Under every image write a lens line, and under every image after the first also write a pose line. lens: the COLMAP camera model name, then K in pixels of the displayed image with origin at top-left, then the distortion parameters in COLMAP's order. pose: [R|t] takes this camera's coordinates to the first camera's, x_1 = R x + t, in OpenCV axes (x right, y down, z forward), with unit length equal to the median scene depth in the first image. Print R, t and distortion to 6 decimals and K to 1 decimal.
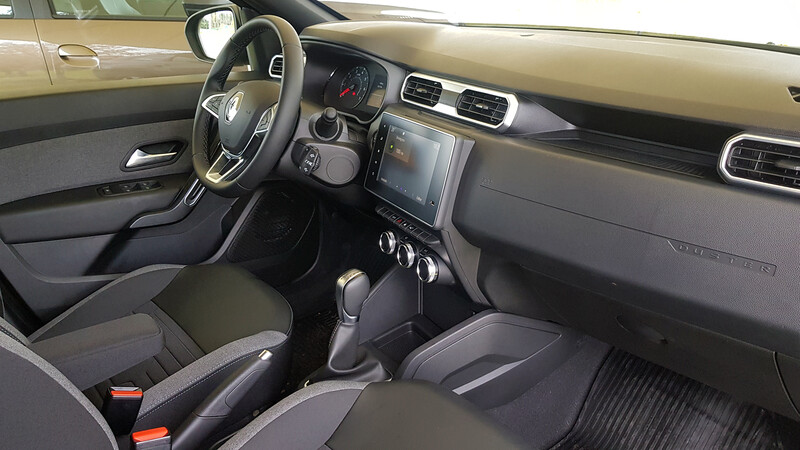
lens RADIAL K [[651.7, 0, 398.9], [0, 651.7, 216.0], [0, 0, 1]] dist [0.085801, -0.129401]
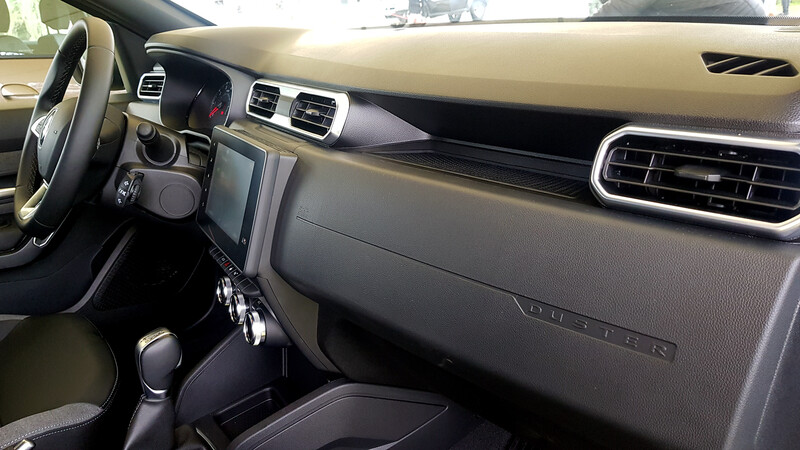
lens RADIAL K [[593.0, 0, 381.7], [0, 593.0, 227.8], [0, 0, 1]] dist [0.093343, -0.152573]
pose [[0.998484, -0.015906, -0.052698, 0.231791], [0.014048, 0.999273, -0.035439, -0.008335], [0.053223, 0.034645, 0.997981, 0.308296]]
